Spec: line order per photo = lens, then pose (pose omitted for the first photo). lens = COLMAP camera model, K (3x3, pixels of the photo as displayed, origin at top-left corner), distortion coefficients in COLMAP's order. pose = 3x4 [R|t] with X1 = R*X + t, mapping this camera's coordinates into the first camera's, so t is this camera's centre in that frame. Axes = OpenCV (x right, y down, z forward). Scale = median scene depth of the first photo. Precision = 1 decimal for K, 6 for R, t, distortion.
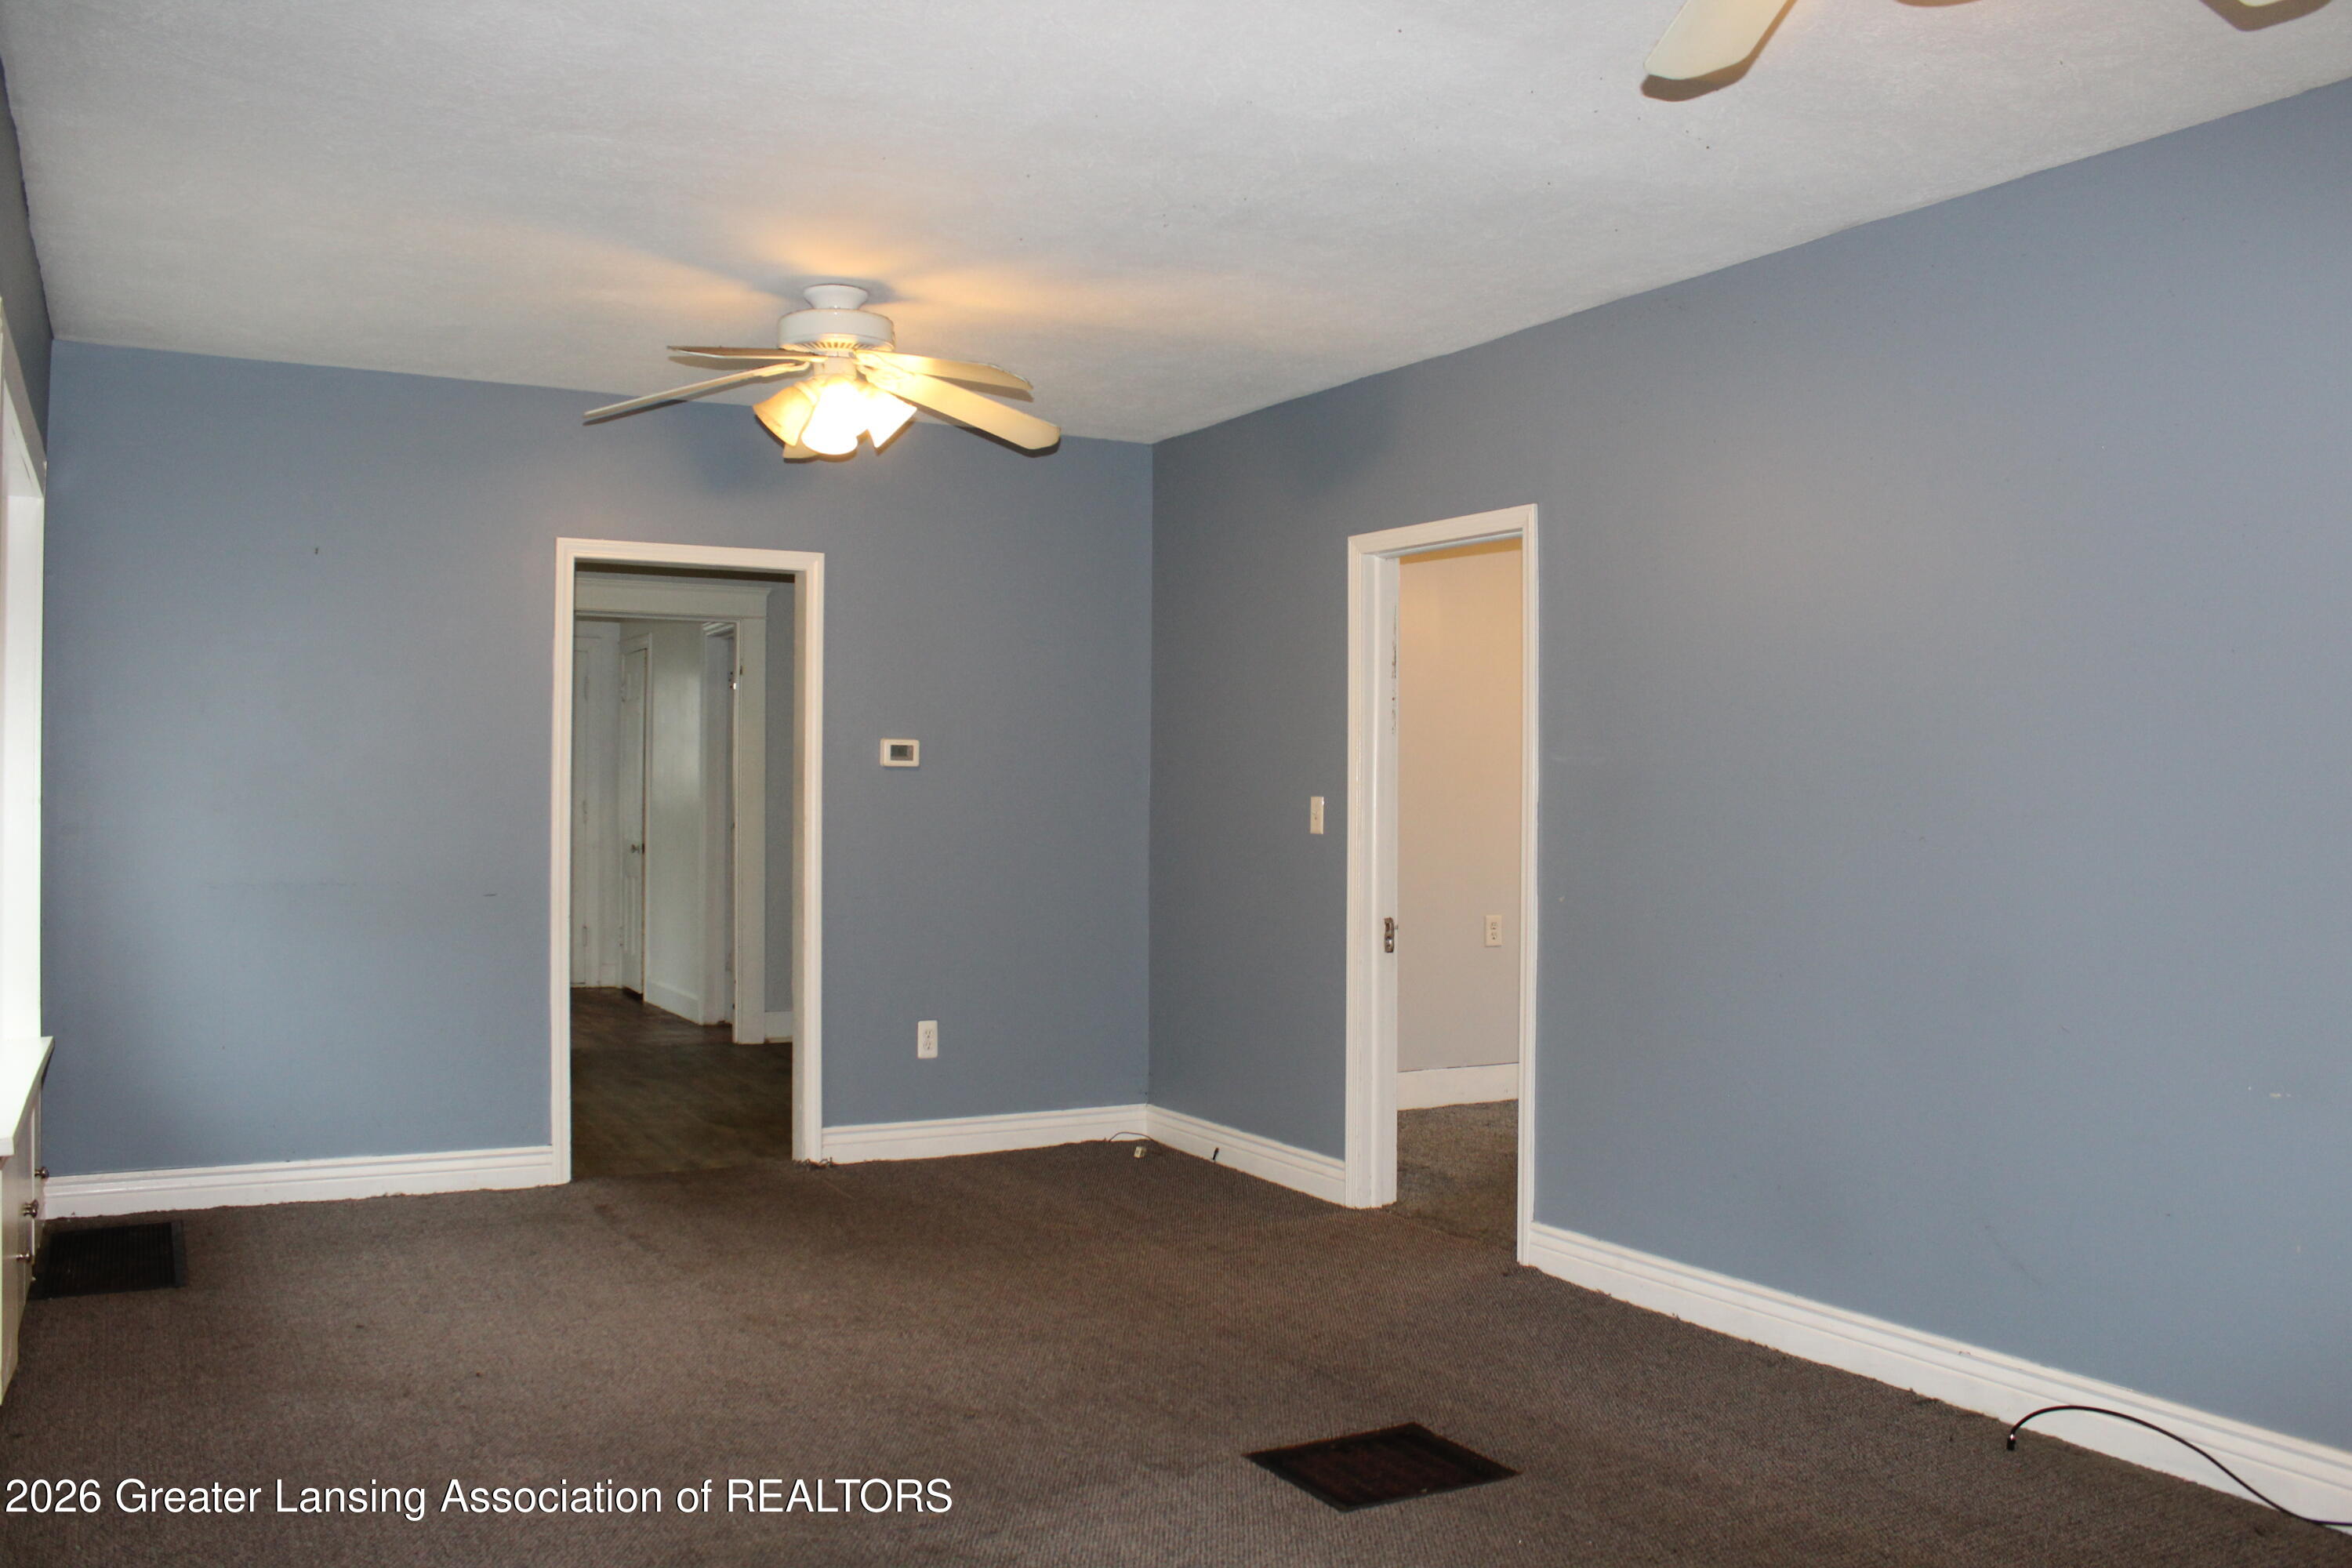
lens RADIAL K [[1944.7, 0, 1201.5], [0, 1944.7, 779.7], [0, 0, 1]] dist [-0.183471, 0.176284]
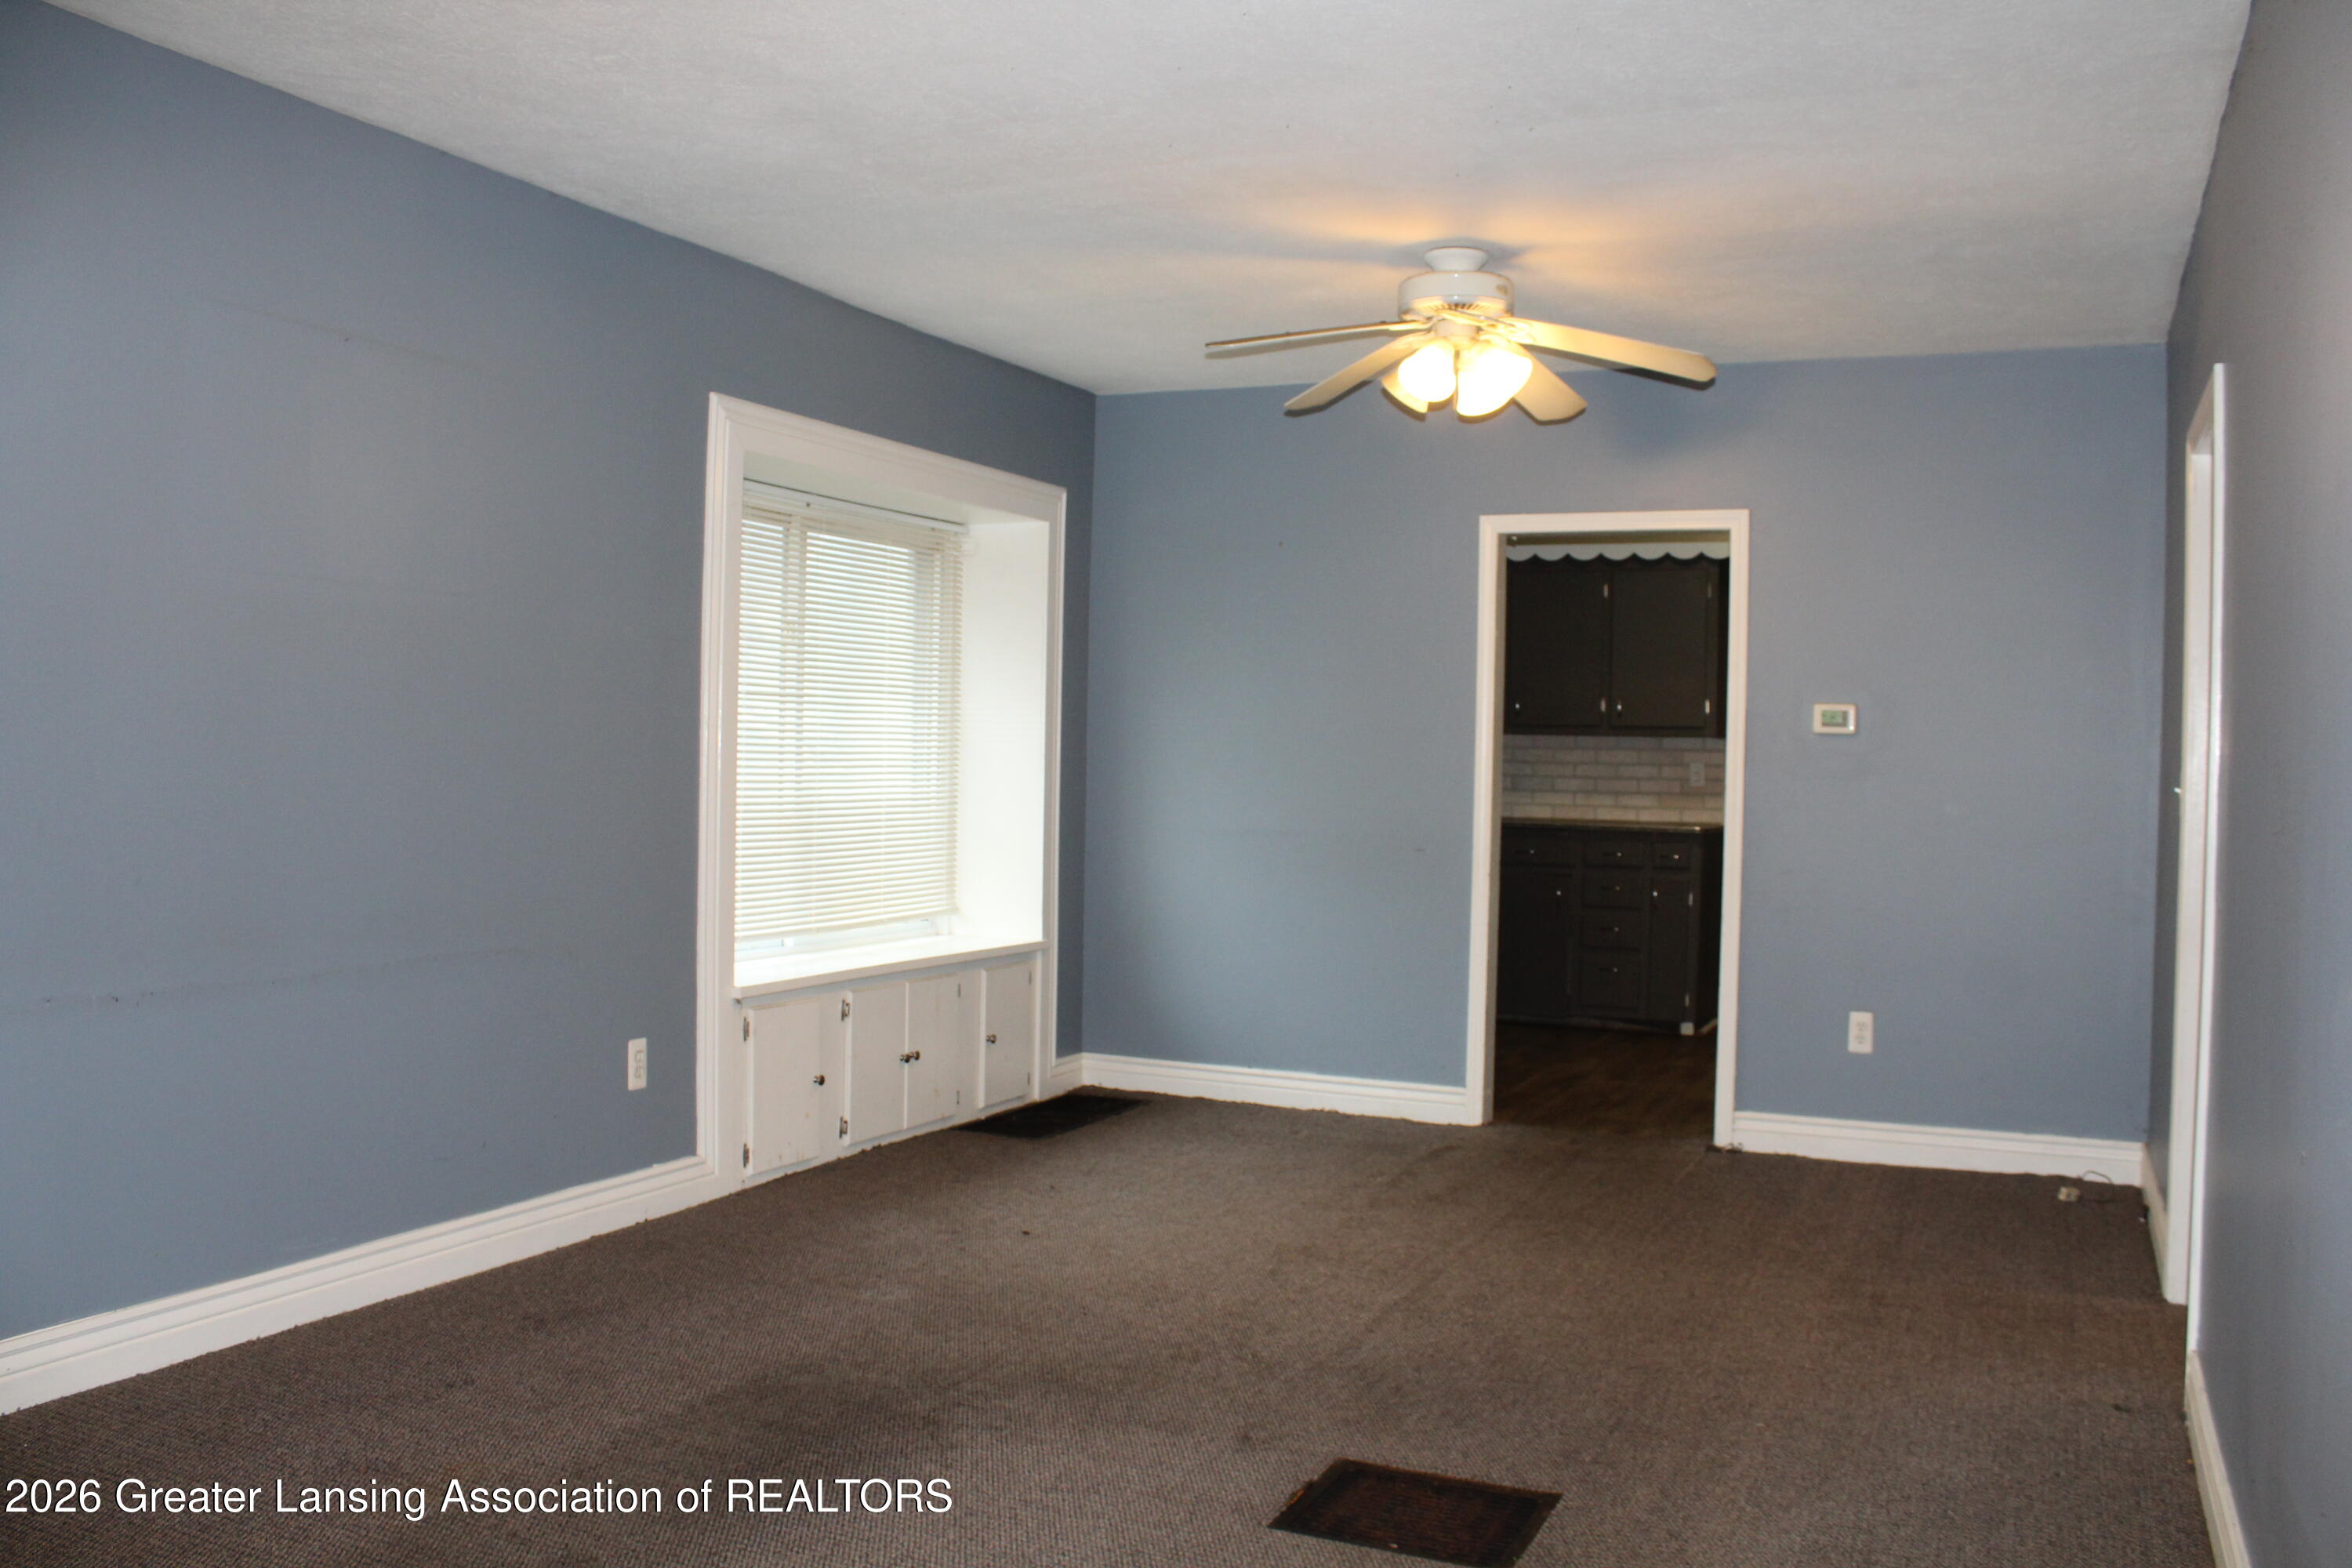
lens RADIAL K [[1944.7, 0, 1201.5], [0, 1944.7, 779.7], [0, 0, 1]] dist [-0.183471, 0.176284]
pose [[0.599650, 0.018485, -0.800049, 0.530827], [-0.011224, 0.999829, 0.014688, 0.006759], [0.800184, 0.000172, 0.599755, 0.284915]]
